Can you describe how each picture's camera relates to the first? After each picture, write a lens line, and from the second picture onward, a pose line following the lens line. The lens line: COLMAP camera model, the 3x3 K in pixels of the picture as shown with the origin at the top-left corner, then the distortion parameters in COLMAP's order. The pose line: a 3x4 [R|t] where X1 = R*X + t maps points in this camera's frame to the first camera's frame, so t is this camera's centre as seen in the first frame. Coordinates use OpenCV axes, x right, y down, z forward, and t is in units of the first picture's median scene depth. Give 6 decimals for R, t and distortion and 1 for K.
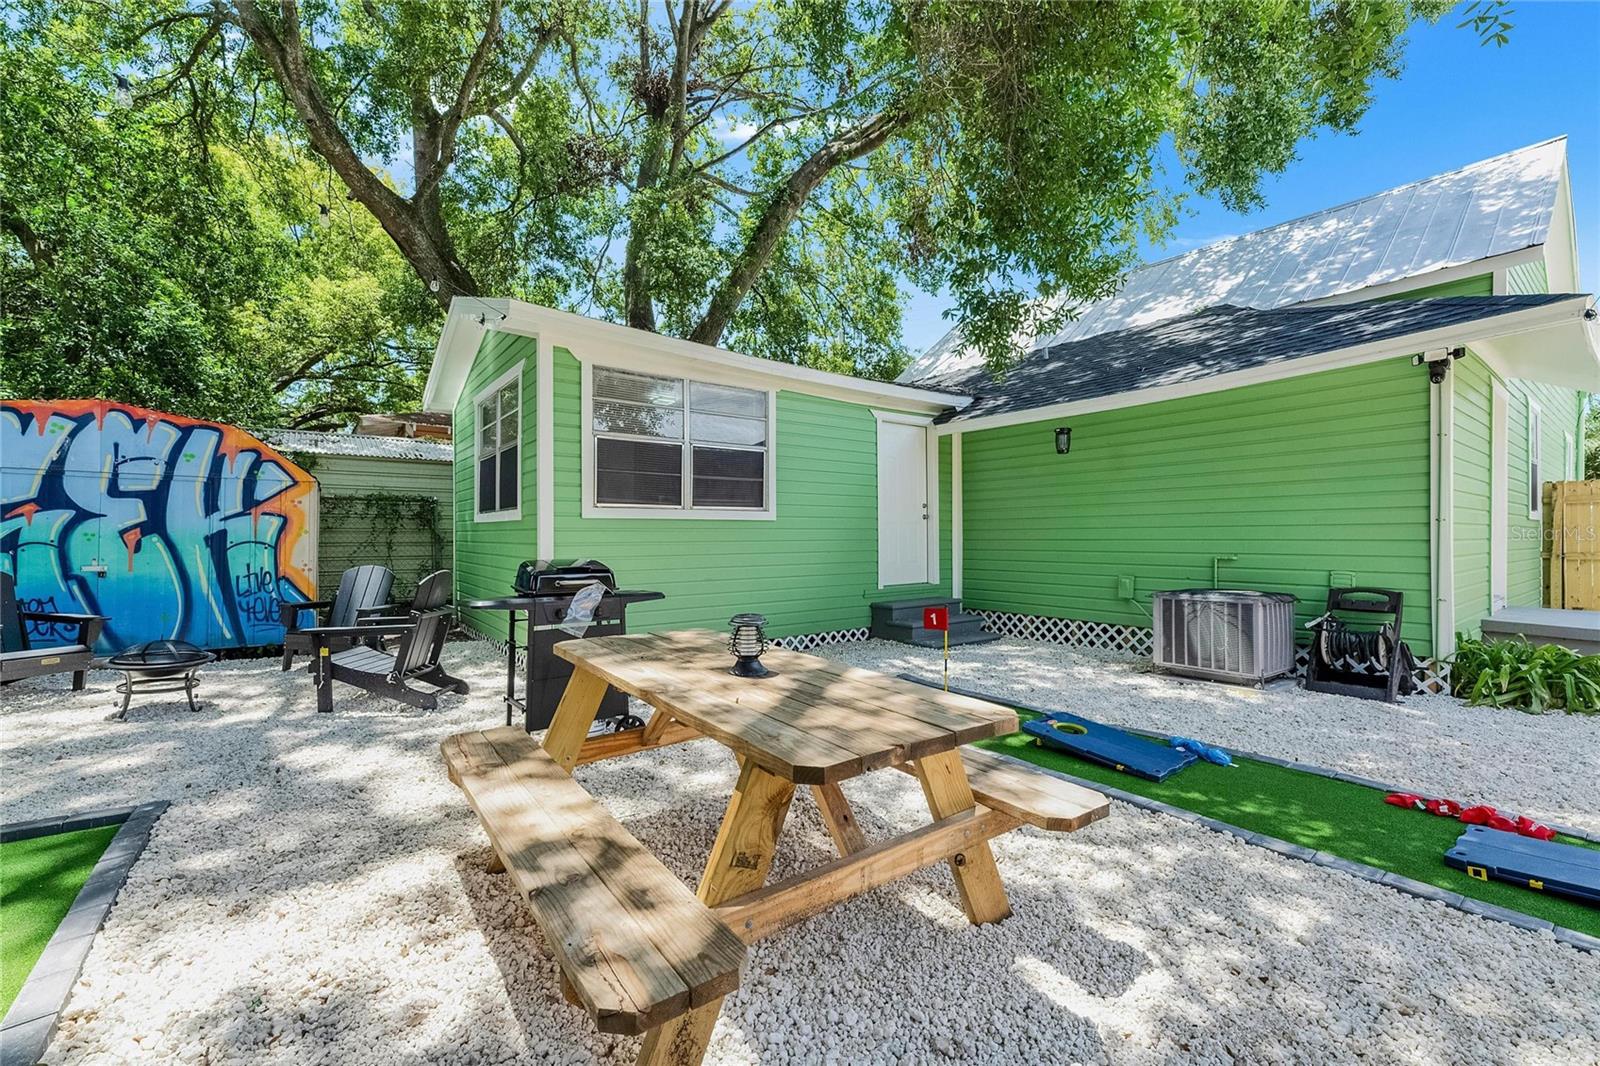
lens RADIAL K [[648.2, 0, 799.7], [0, 648.2, 541.5], [0, 0, 1]] dist [0.001565, -0.000292]
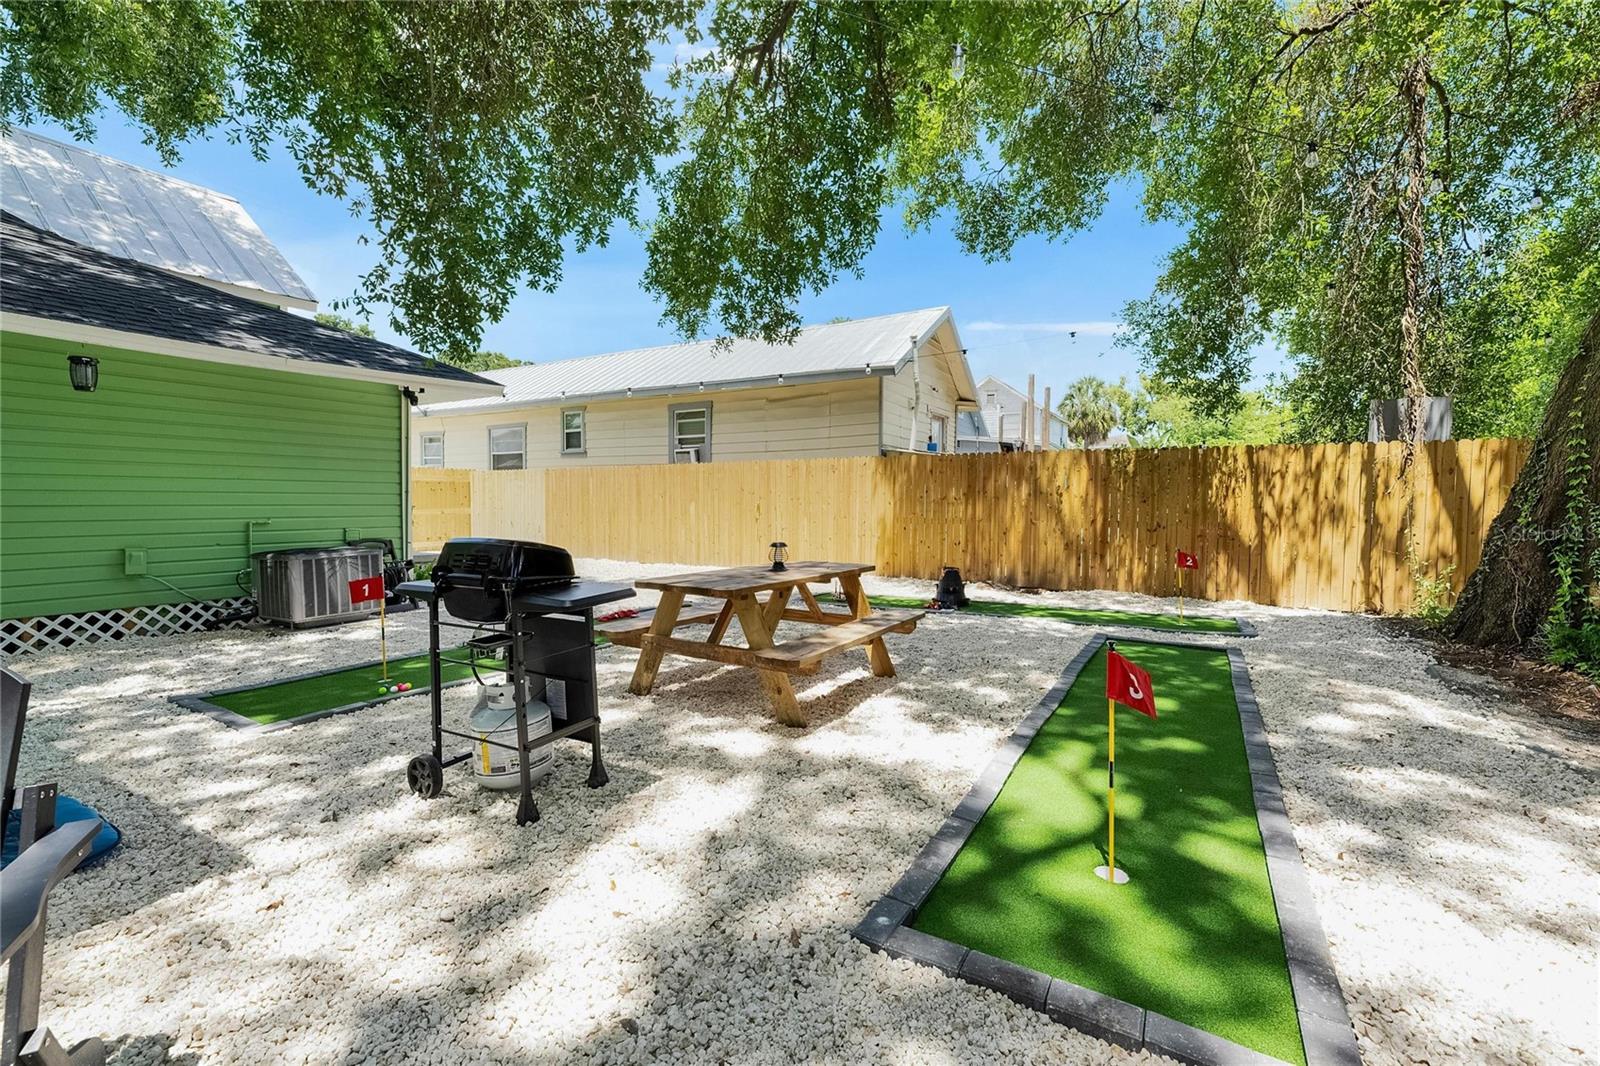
lens RADIAL K [[657.3, 0, 800.4], [0, 657.3, 529.2], [0, 0, 1]] dist [0.006164, -0.000048]
pose [[-0.378124, -0.037307, 0.925003, -0.689030], [0.003699, 0.999119, 0.041808, -0.005525], [-0.925748, 0.019230, -0.377653, 0.579404]]
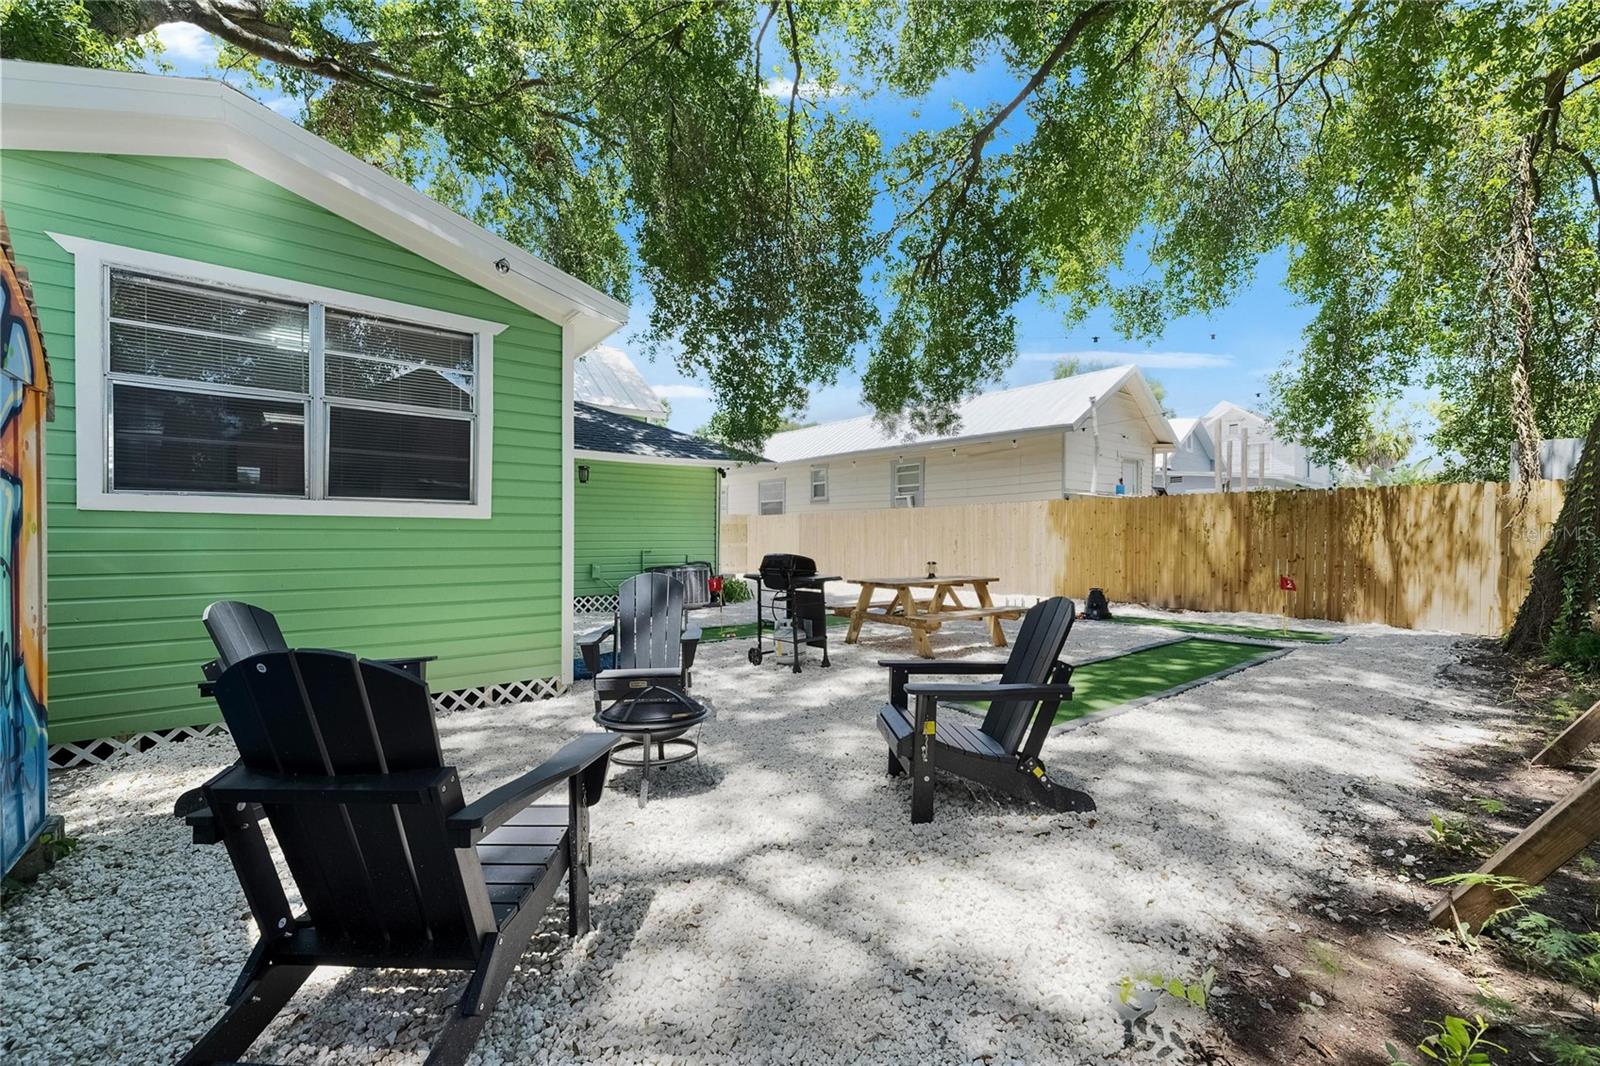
lens RADIAL K [[638.9, 0, 802.0], [0, 638.9, 538.2], [0, 0, 1]] dist [0.007332, -0.003761]
pose [[-0.031505, 0.003202, 0.999498, -1.192219], [0.006535, 0.999974, -0.002998, -0.002688], [-0.999482, 0.006437, -0.031525, 0.606090]]
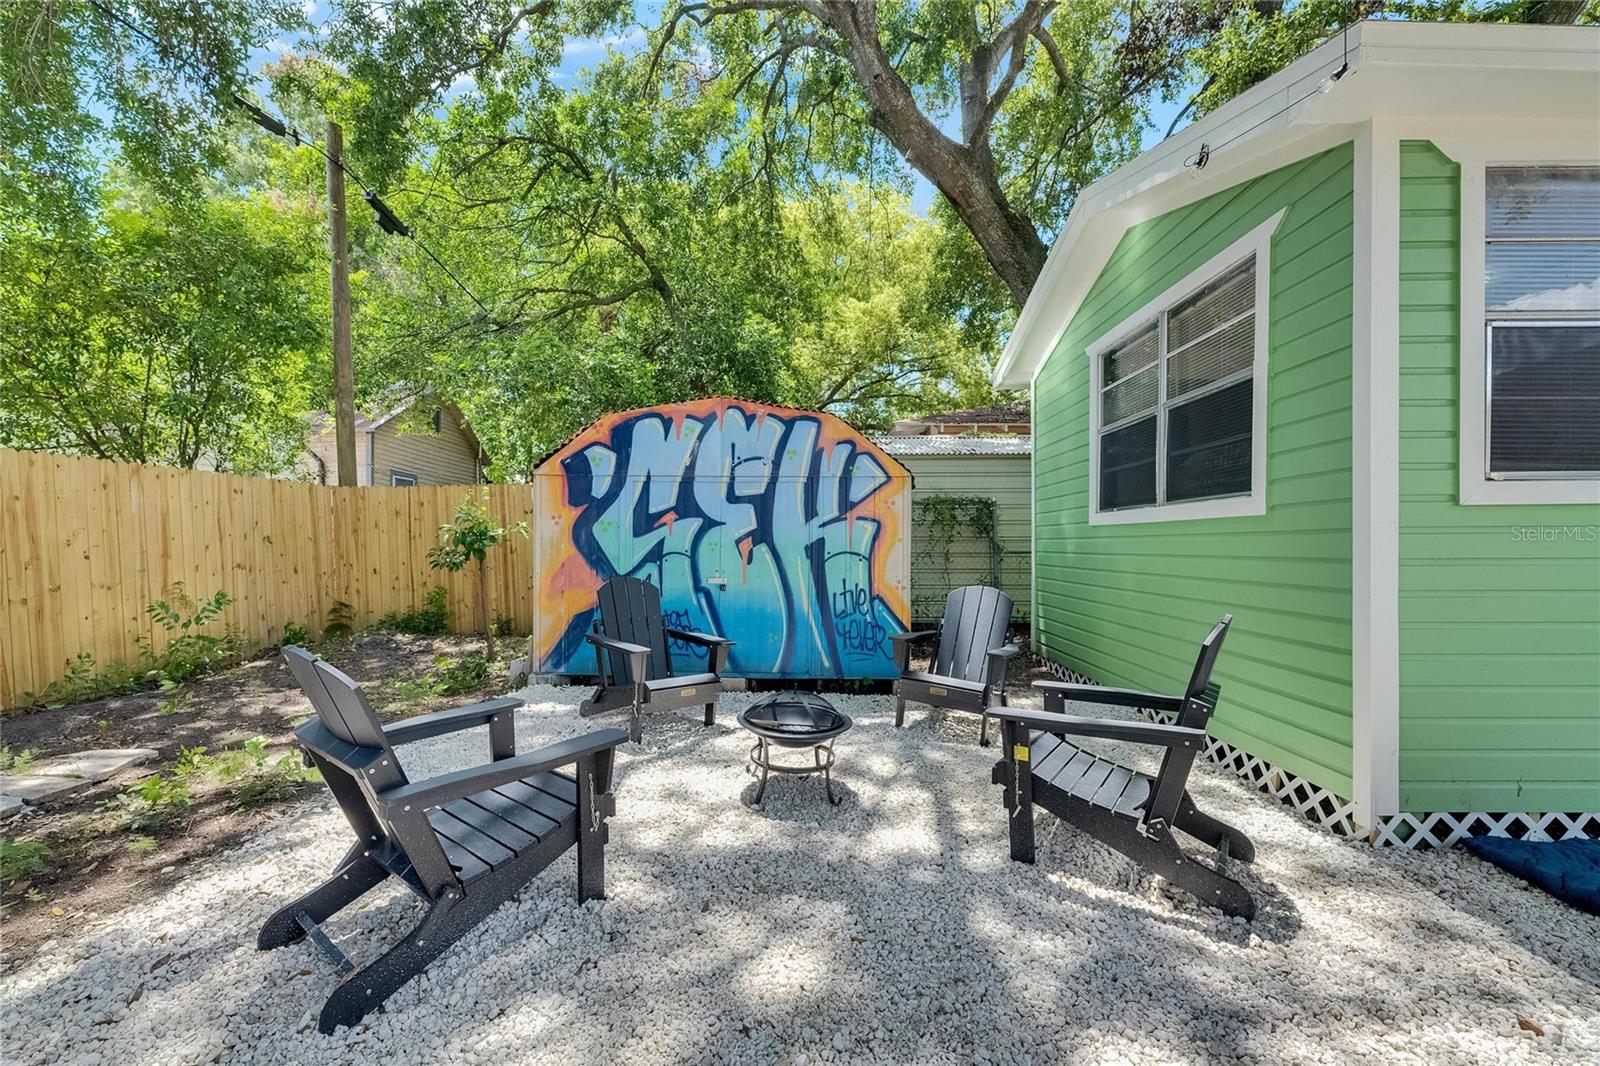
lens RADIAL K [[643.2, 0, 809.1], [0, 643.2, 569.5], [0, 0, 1]] dist [0.002611, 0.000078]
pose [[0.791883, 0.019848, -0.610350, -0.381080], [-0.002285, 0.999561, 0.029540, -0.001831], [0.610668, -0.021997, 0.791581, 0.319488]]
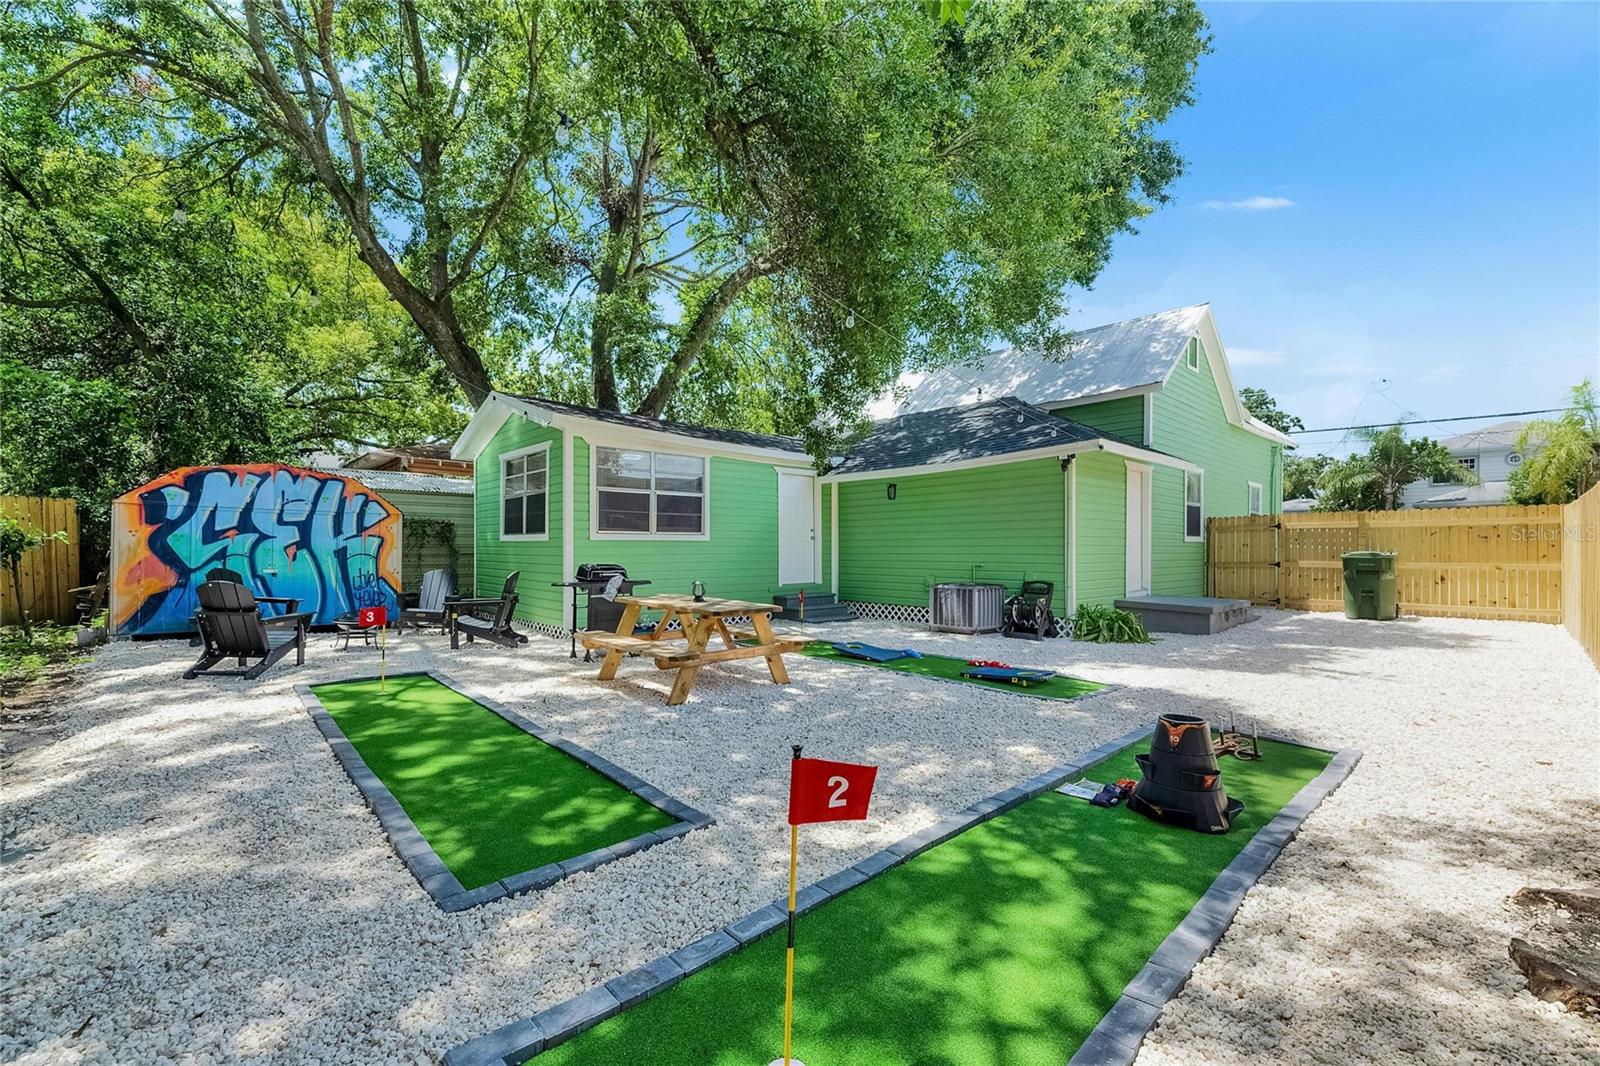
lens RADIAL K [[648.2, 0, 799.7], [0, 648.2, 541.5], [0, 0, 1]] dist [0.001565, -0.000292]
pose [[0.994823, 0.003614, 0.101557, 0.022742], [-0.001671, 0.999814, -0.019216, -0.001602], [-0.101607, 0.018946, 0.994644, -0.619529]]
